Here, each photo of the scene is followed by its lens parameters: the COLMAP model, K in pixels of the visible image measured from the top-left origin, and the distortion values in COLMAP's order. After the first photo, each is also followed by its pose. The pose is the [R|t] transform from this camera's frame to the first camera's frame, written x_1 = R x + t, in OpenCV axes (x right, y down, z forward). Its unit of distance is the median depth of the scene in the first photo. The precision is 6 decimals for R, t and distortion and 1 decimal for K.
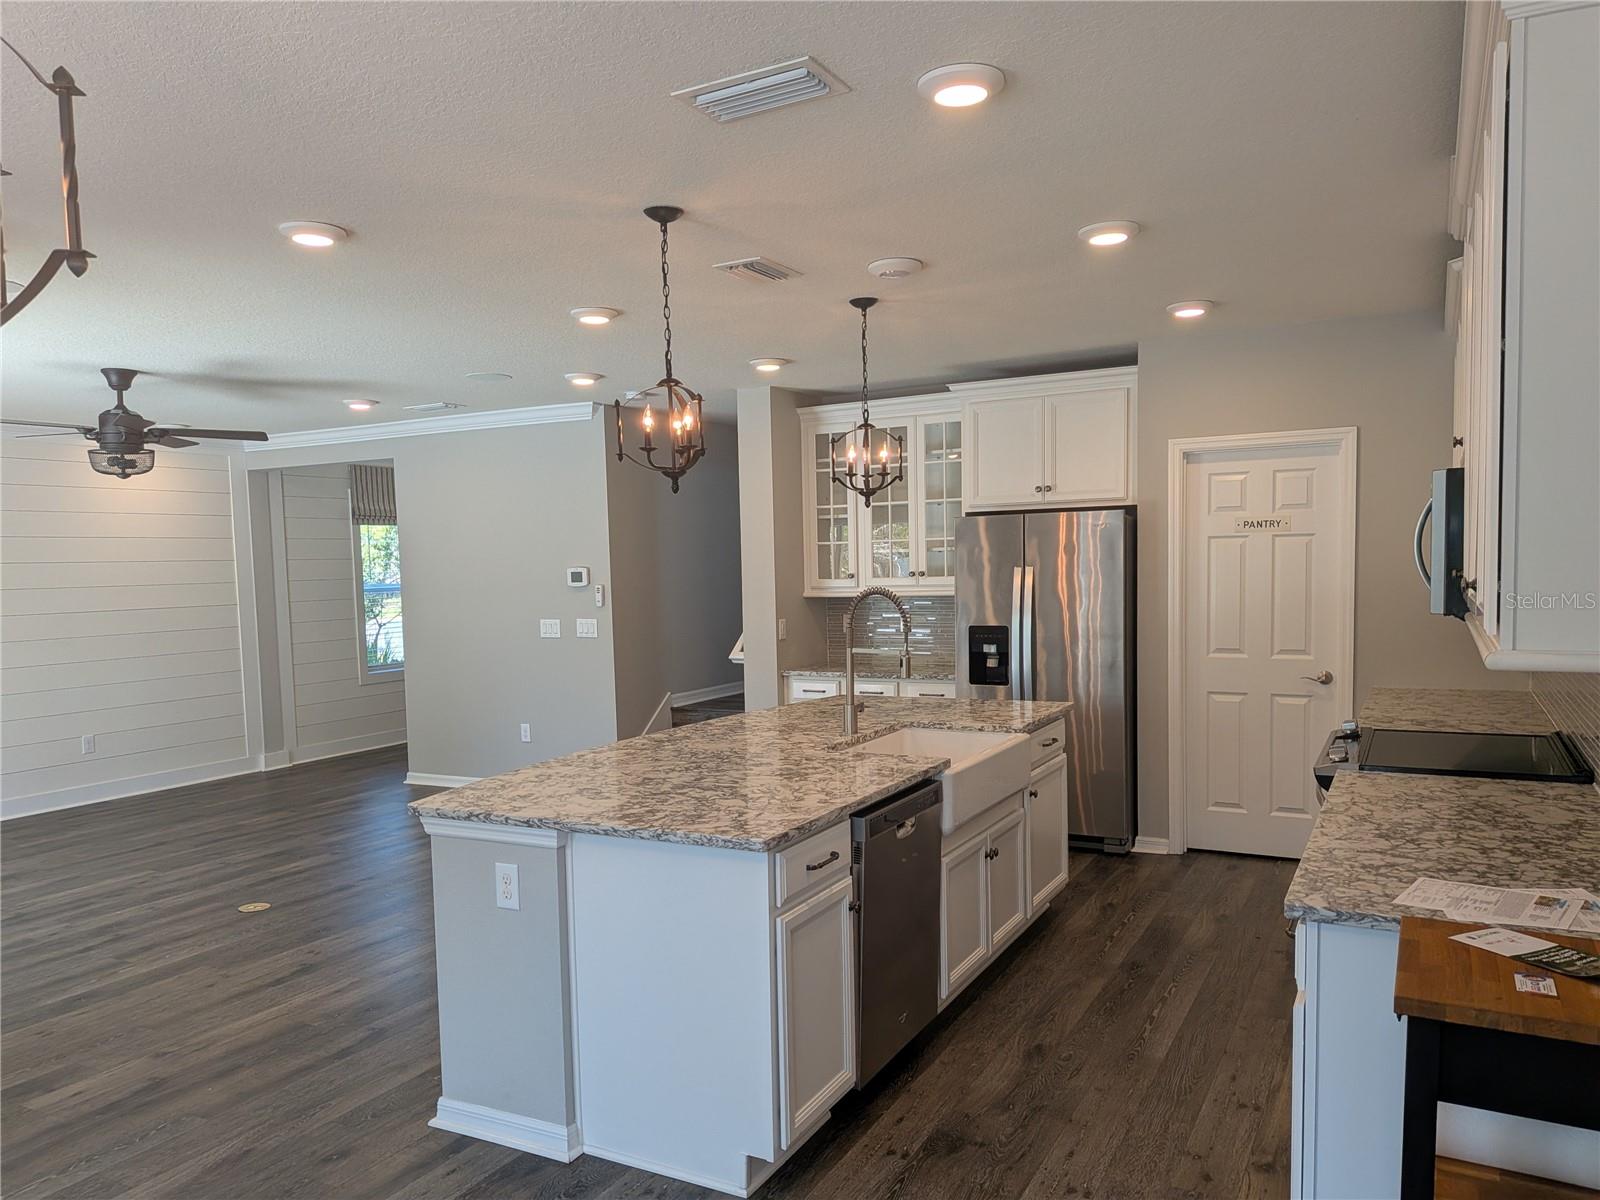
lens RADIAL K [[1156.0, 0, 784.4], [0, 1156.0, 622.9], [0, 0, 1]] dist [0.093291, -0.161463]
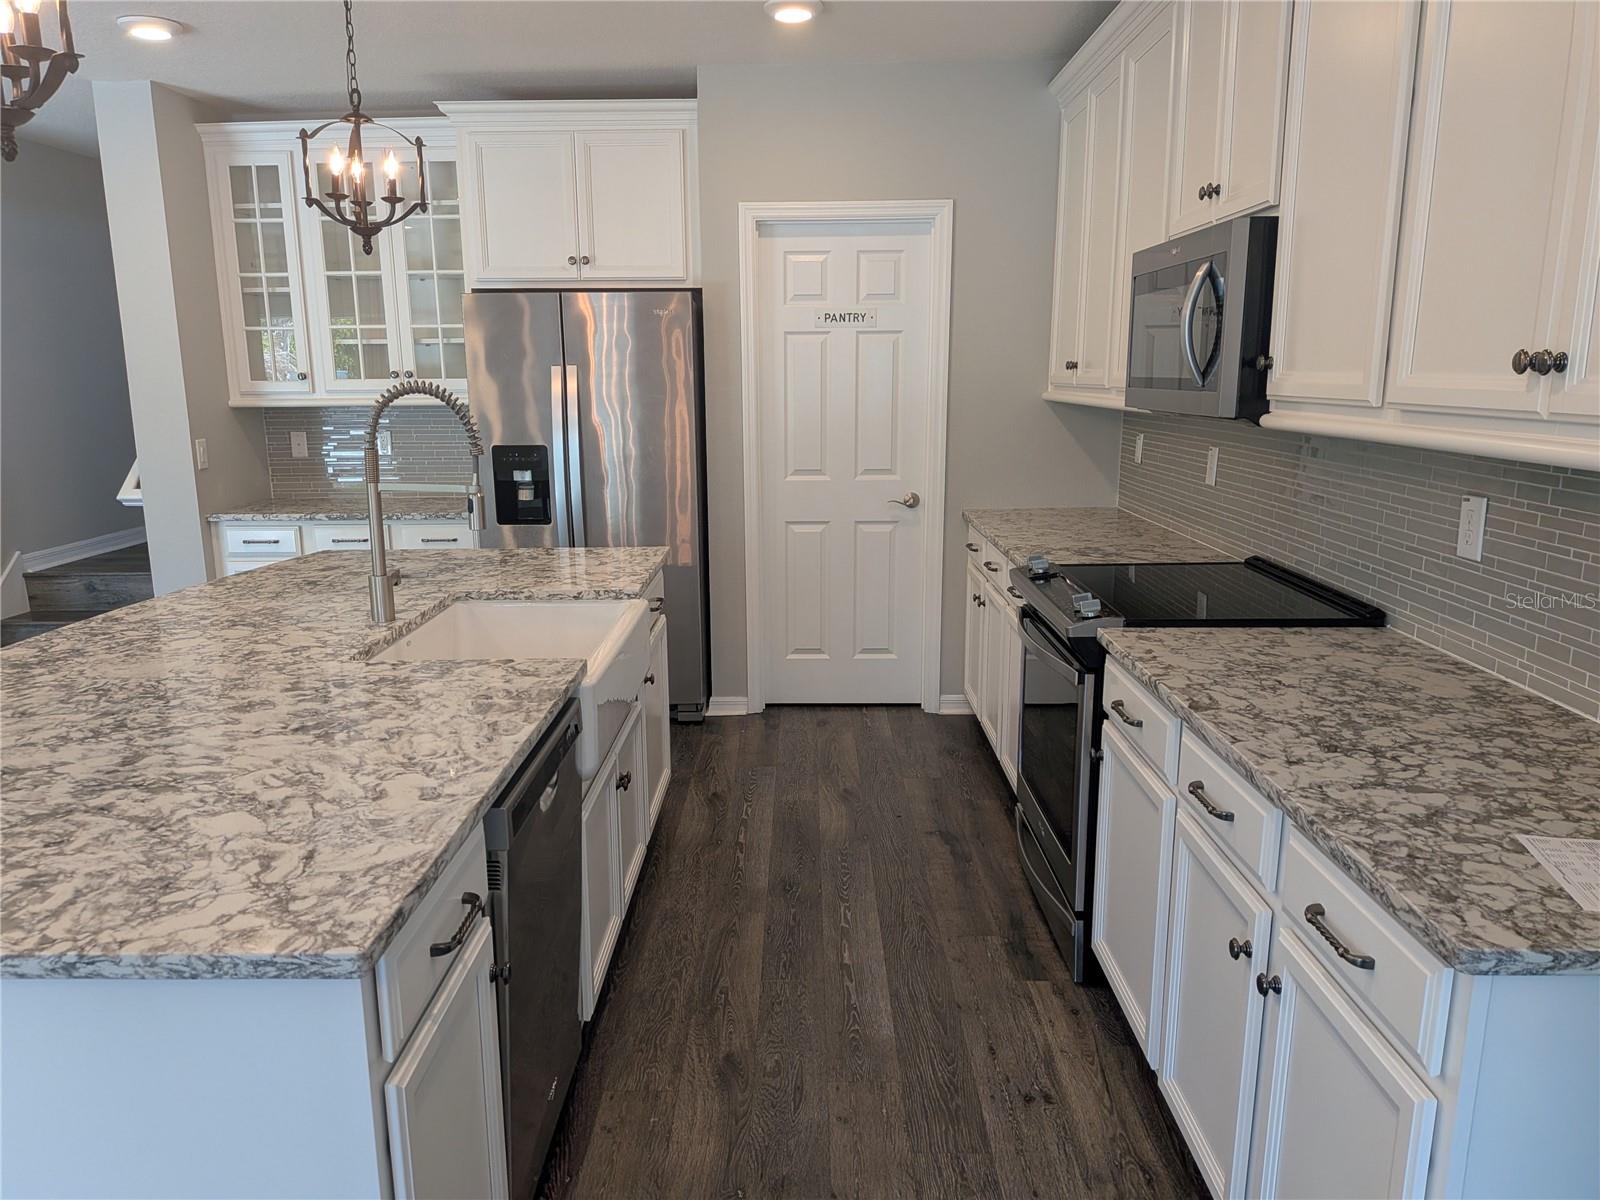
lens RADIAL K [[1156.0, 0, 784.4], [0, 1156.0, 622.9], [0, 0, 1]] dist [0.093291, -0.161463]
pose [[0.882929, -0.084888, 0.461770, -0.037531], [0.013560, 0.987720, 0.155646, 0.001330], [-0.469312, -0.131163, 0.873237, 0.308061]]
